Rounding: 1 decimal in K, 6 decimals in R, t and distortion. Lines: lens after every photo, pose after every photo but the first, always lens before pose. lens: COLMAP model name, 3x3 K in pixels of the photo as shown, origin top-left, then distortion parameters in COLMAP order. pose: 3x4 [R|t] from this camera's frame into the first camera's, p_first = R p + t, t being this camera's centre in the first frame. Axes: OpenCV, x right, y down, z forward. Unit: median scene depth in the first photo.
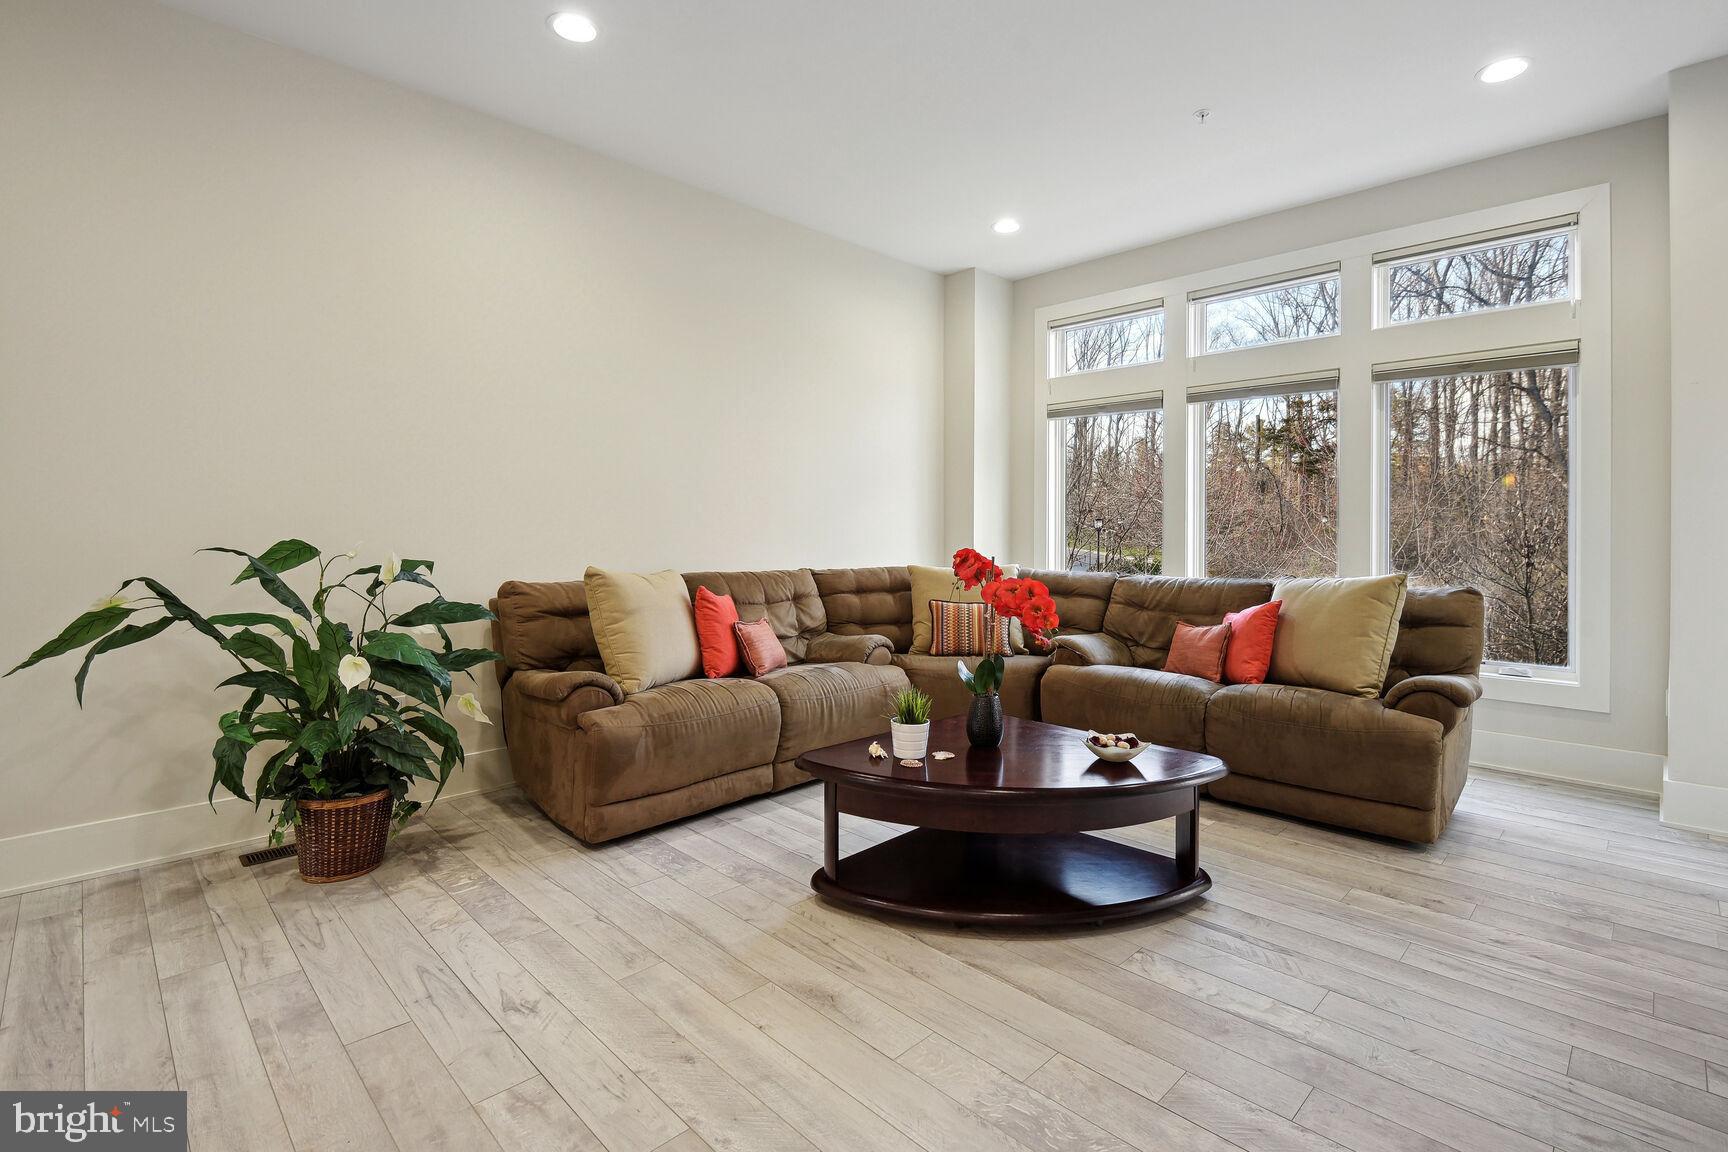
lens RADIAL K [[801.3, 0, 883.7], [0, 801.3, 526.5], [0, 0, 1]] dist [0.011833, -0.014457]
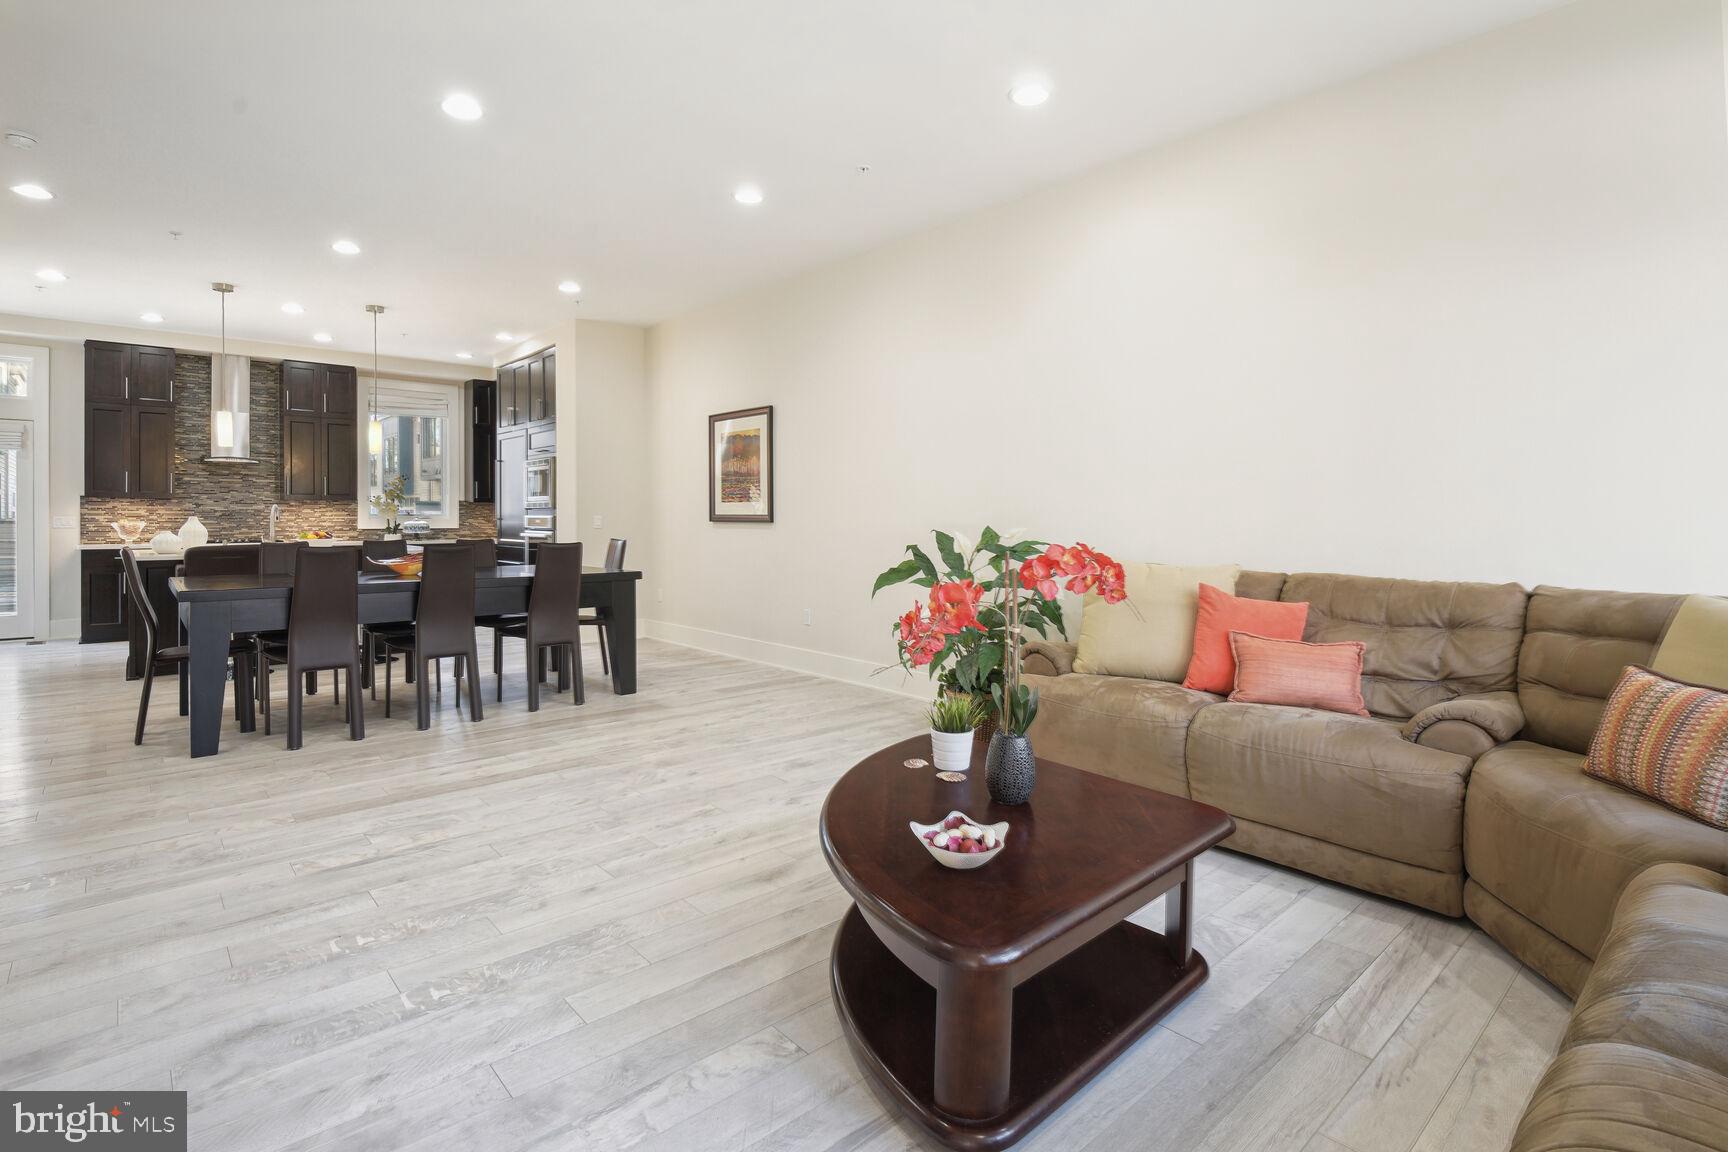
lens RADIAL K [[828.0, 0, 881.9], [0, 828.0, 525.3], [0, 0, 1]] dist [0.005298, -0.016798]
pose [[-0.050058, 0.005454, -0.998731, 0.726377], [-0.000098, 0.999985, 0.005466, 0.006190], [0.998746, 0.000371, -0.050057, 0.725109]]
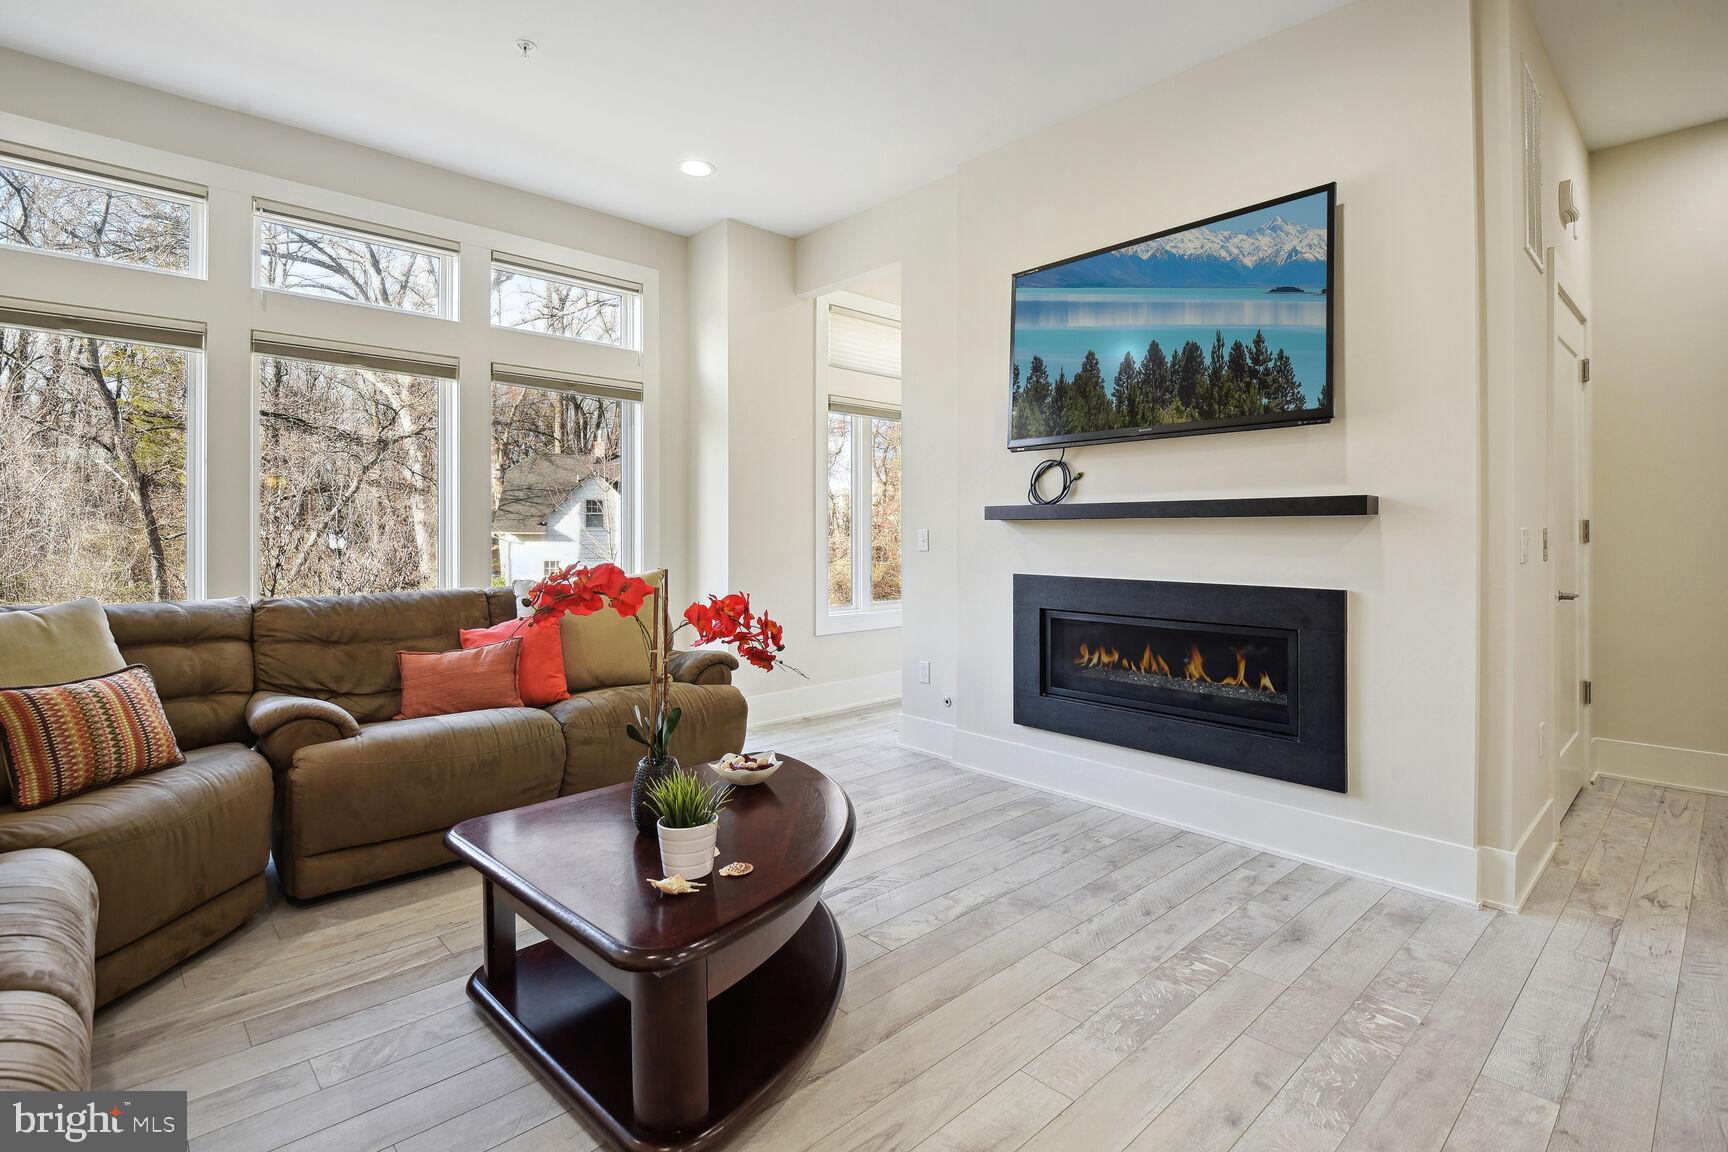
lens RADIAL K [[828.0, 0, 881.9], [0, 828.0, 525.3], [0, 0, 1]] dist [0.005298, -0.016798]
pose [[0.026447, 0.002511, 0.999647, -0.490598], [-0.001998, 0.999995, -0.002459, -0.001719], [-0.999648, -0.001932, 0.026452, 0.615152]]
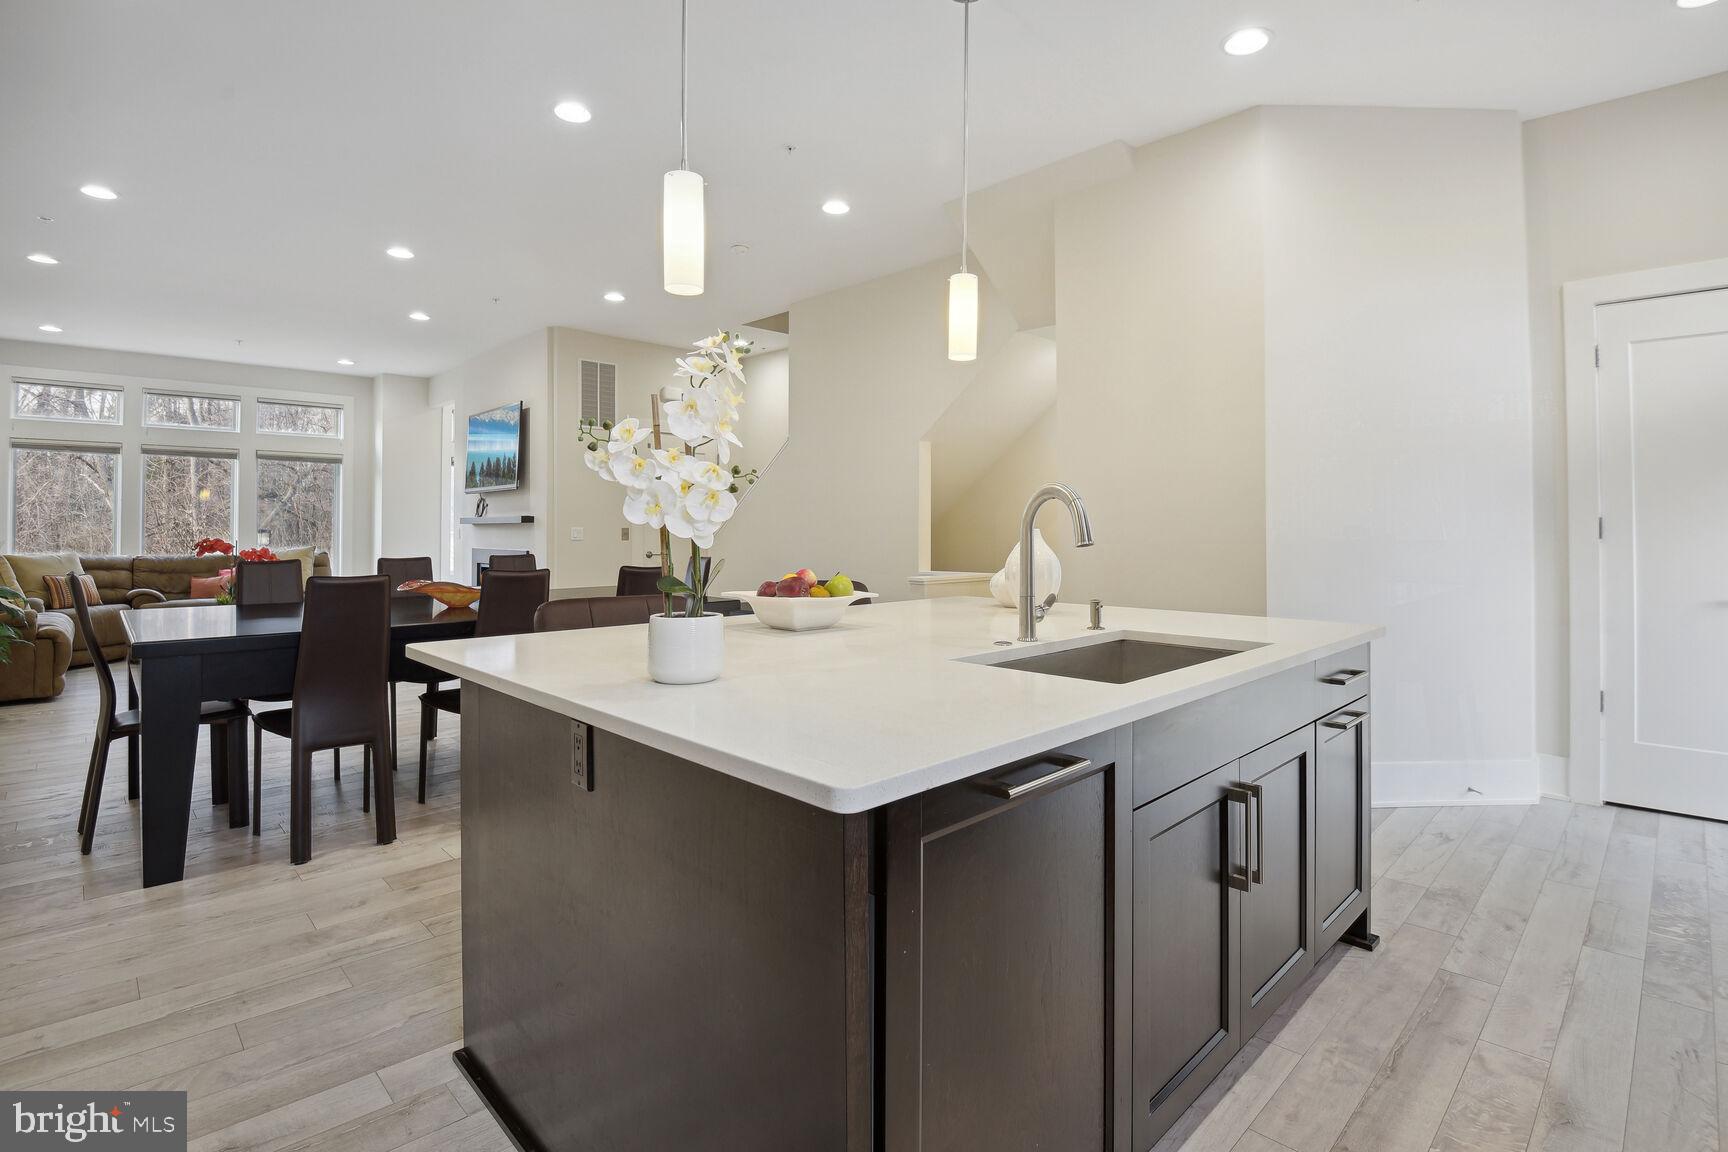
lens RADIAL K [[845.1, 0, 873.0], [0, 845.1, 499.7], [0, 0, 1]] dist [-0.000890, -0.026079]
pose [[0.027273, 0.029684, 0.999187, -1.913069], [-0.000130, 0.999559, -0.029691, -0.010276], [-0.999628, 0.000680, 0.027265, -0.840594]]
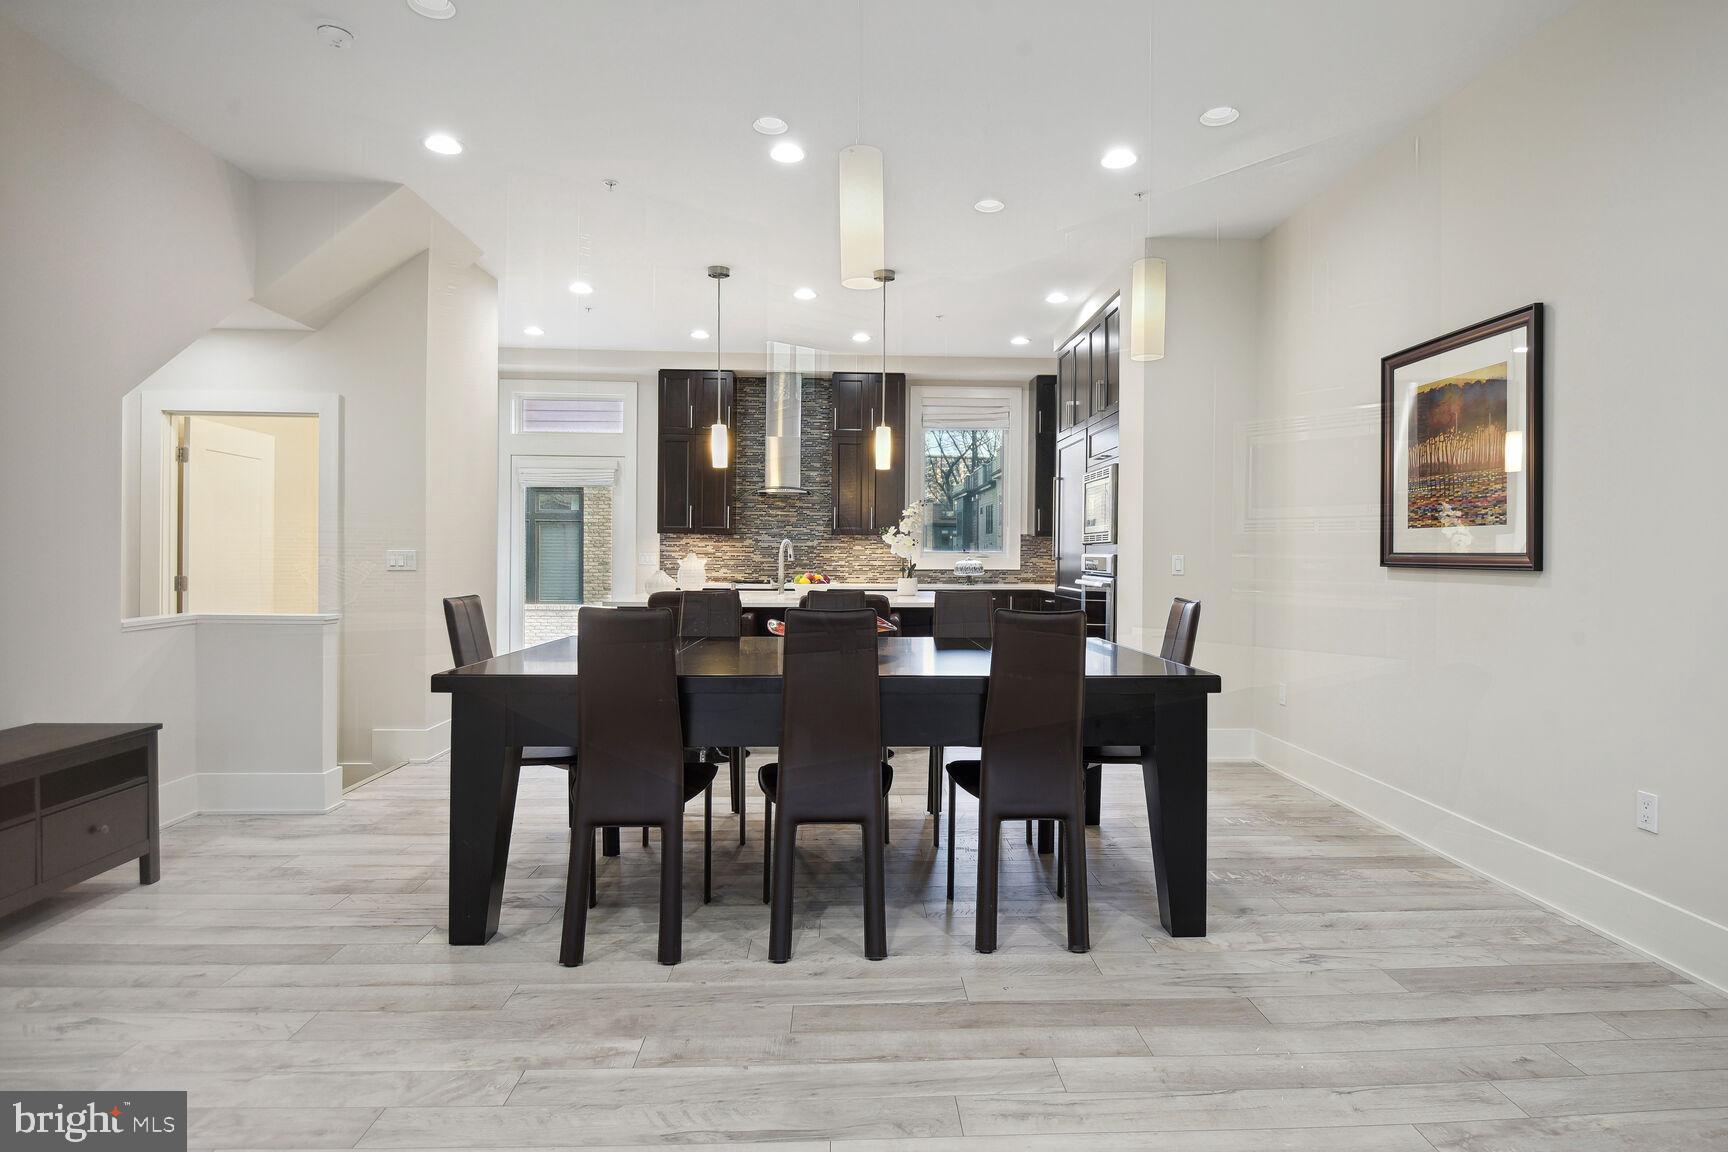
lens RADIAL K [[920.2, 0, 891.5], [0, 920.2, 561.8], [0, 0, 1]] dist [-0.002672, -0.000732]
pose [[-0.672533, -0.001433, -0.740066, -0.049744], [-0.006945, 0.999966, 0.004375, 0.001923], [0.740035, 0.008082, -0.672520, 0.513398]]
